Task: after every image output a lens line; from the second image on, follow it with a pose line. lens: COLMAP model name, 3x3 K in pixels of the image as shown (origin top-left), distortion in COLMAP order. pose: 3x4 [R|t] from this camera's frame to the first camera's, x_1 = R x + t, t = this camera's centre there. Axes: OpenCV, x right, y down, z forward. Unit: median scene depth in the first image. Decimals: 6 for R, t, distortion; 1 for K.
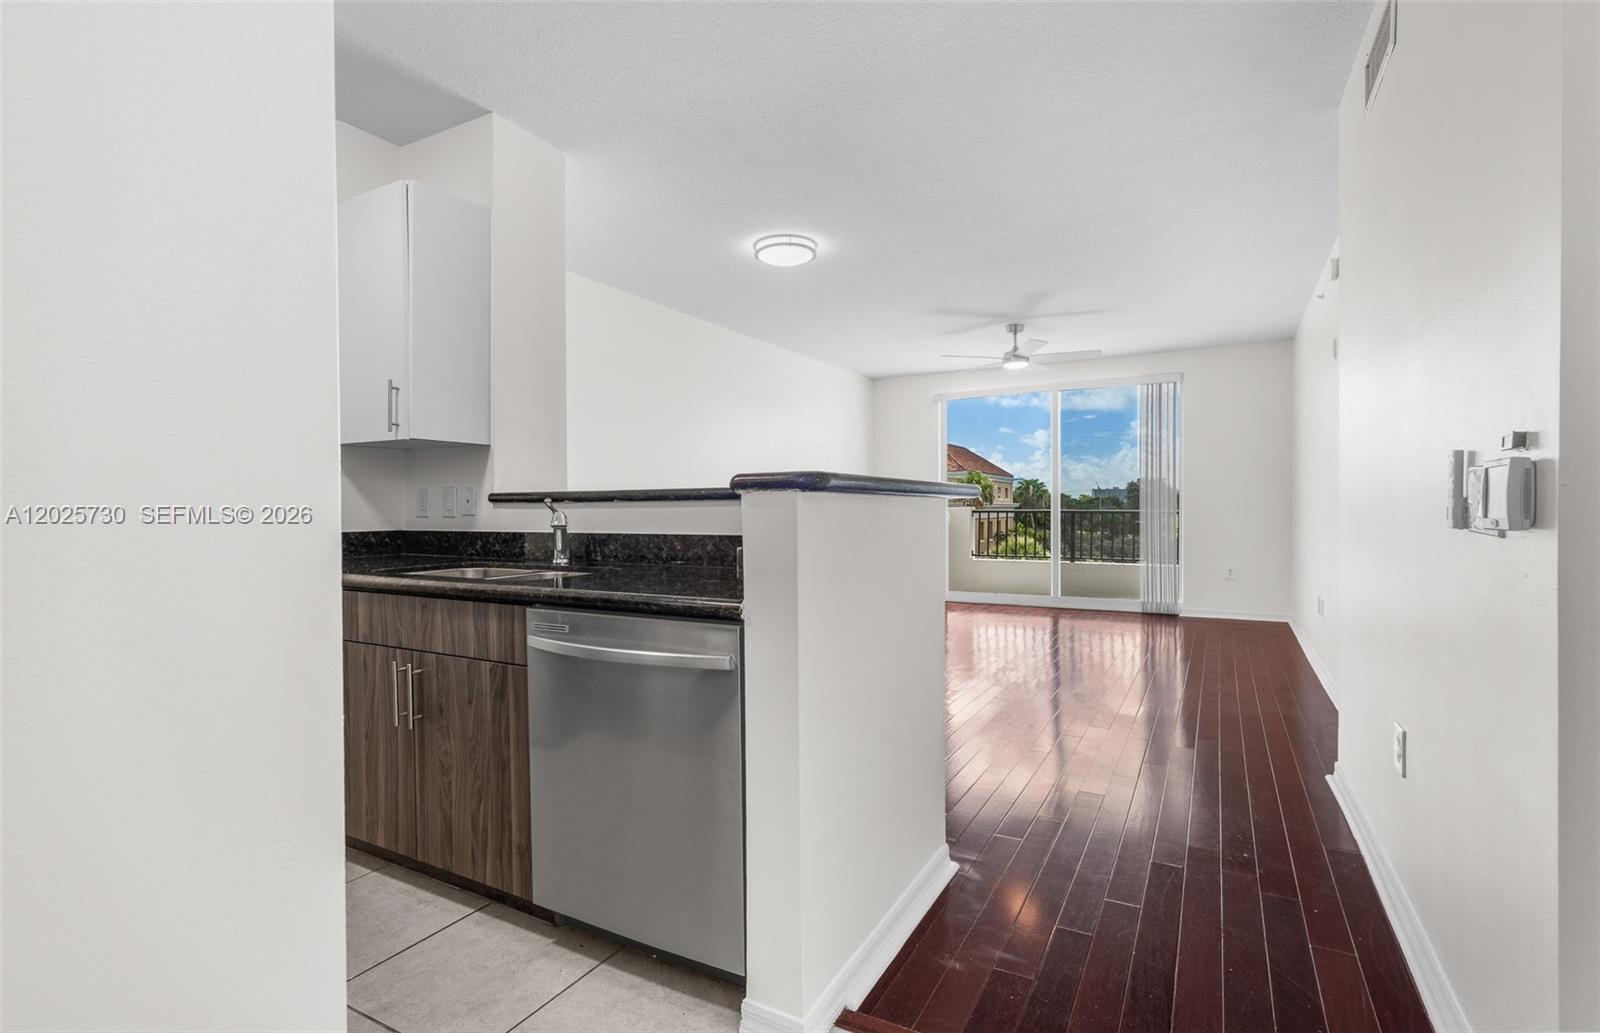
lens RADIAL K [[758.0, 0, 799.0], [0, 758.0, 495.0], [0, 0, 1]] dist [0.023876, 0.000089]
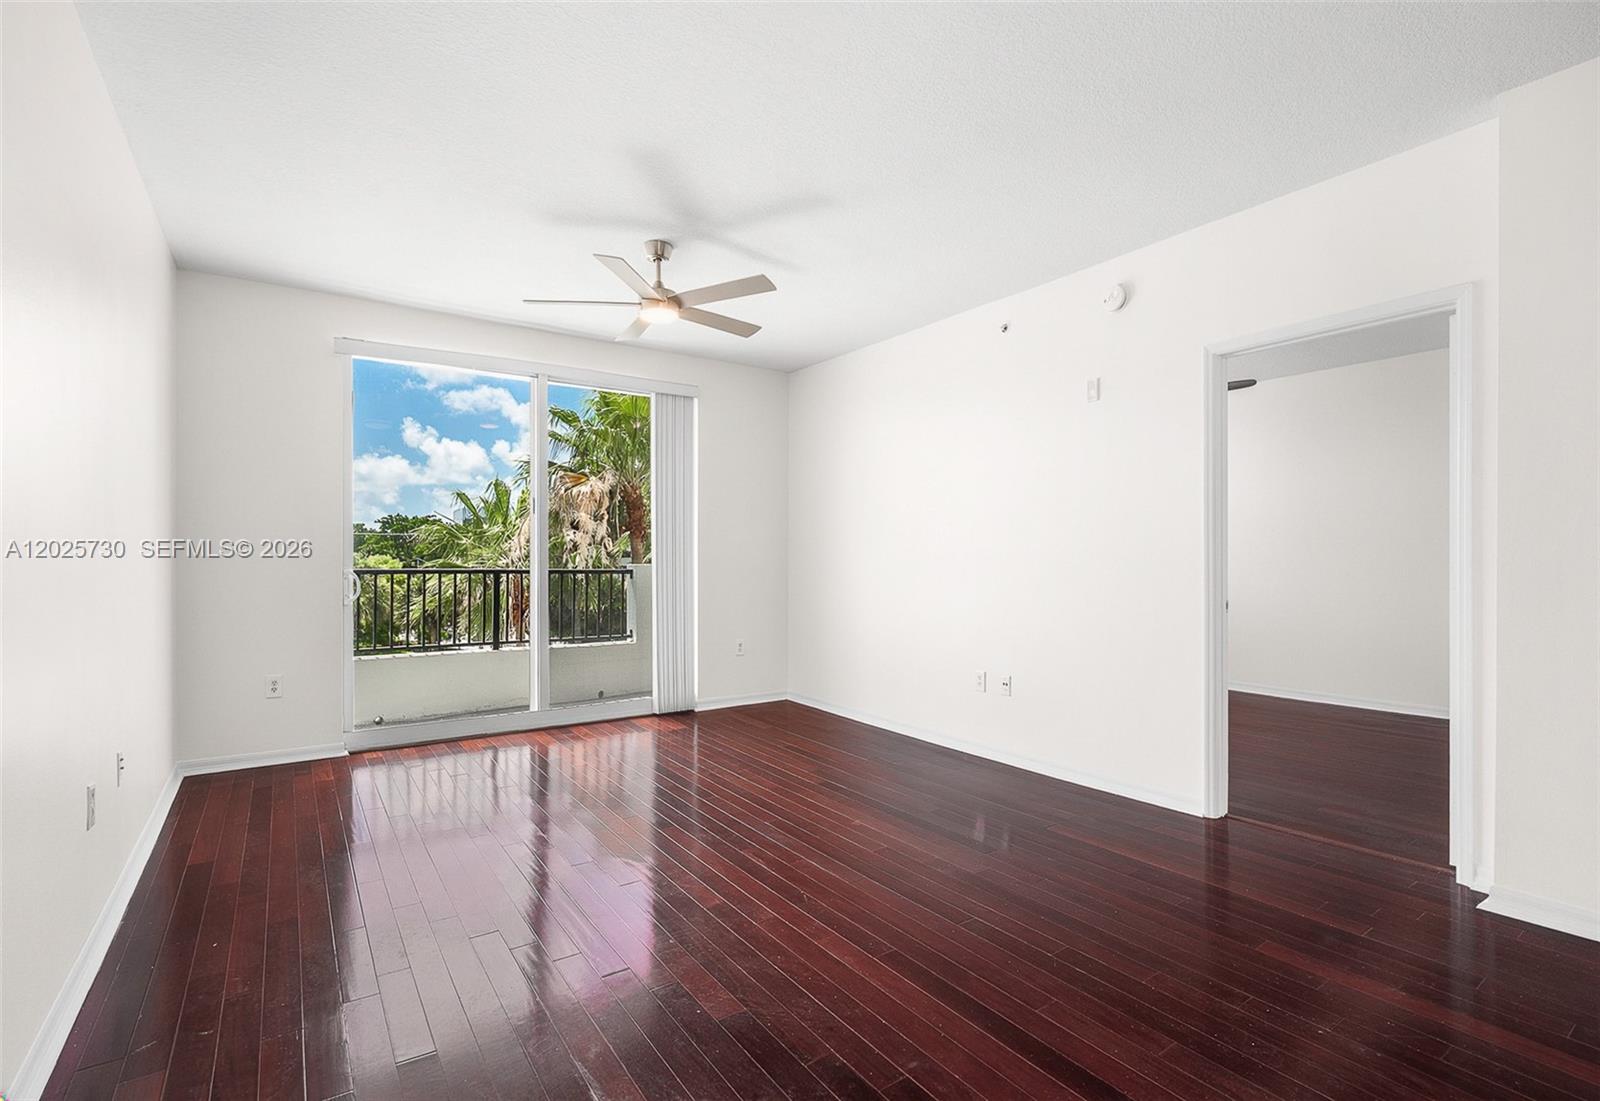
lens RADIAL K [[835.0, 0, 800.0], [0, 835.0, 550.5], [0, 0, 1]] dist [0.023517, 0.000016]
pose [[0.440294, 0.010823, 0.897788, -0.195416], [-0.020797, 0.999782, -0.001854, 0.000654], [-0.897613, -0.017855, 0.440423, 0.548423]]
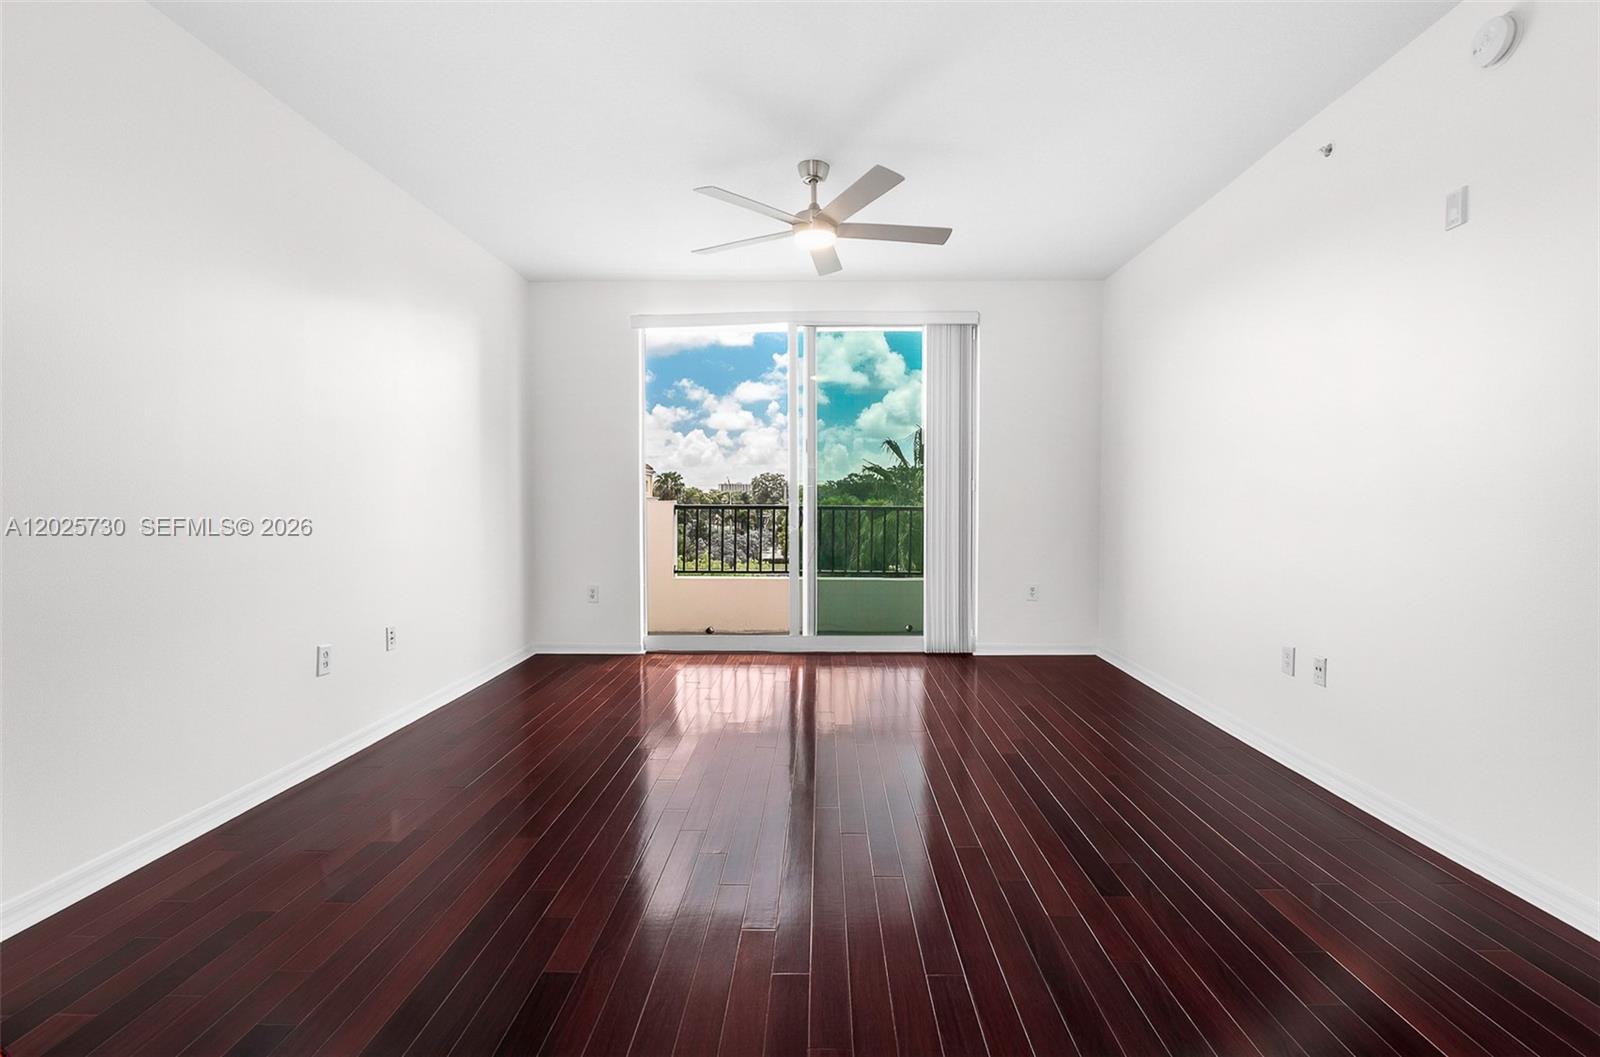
lens RADIAL K [[750.3, 0, 763.4], [0, 750.3, 526.8], [0, 0, 1]] dist [-0.003207, -0.000083]
pose [[0.903469, -0.012247, 0.428478, 0.019555], [-0.009189, 0.998809, 0.047923, 0.006522], [-0.428554, -0.047234, 0.902280, 0.454182]]
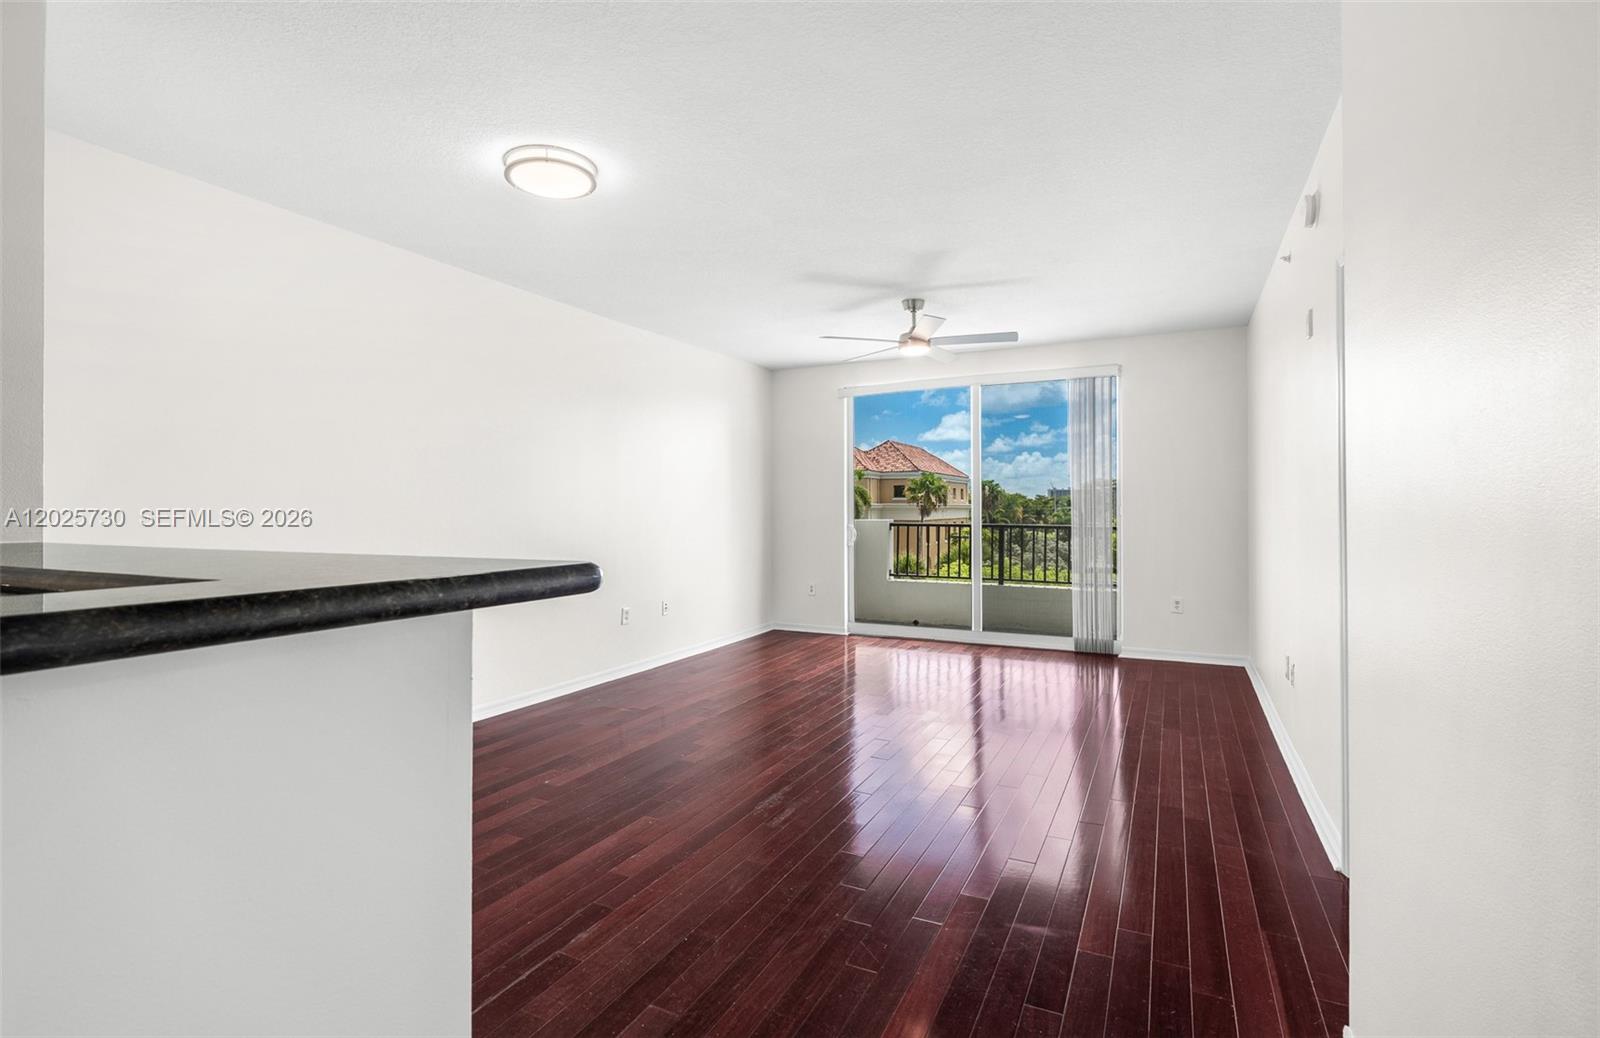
lens RADIAL K [[751.9, 0, 799.5], [0, 751.9, 479.3], [0, 0, 1]] dist [0.000730, -0.000114]
pose [[0.999049, 0.003933, 0.043418, 0.113047], [-0.003153, 0.999833, -0.018011, -0.018146], [-0.043481, 0.017857, 0.998895, 0.189753]]
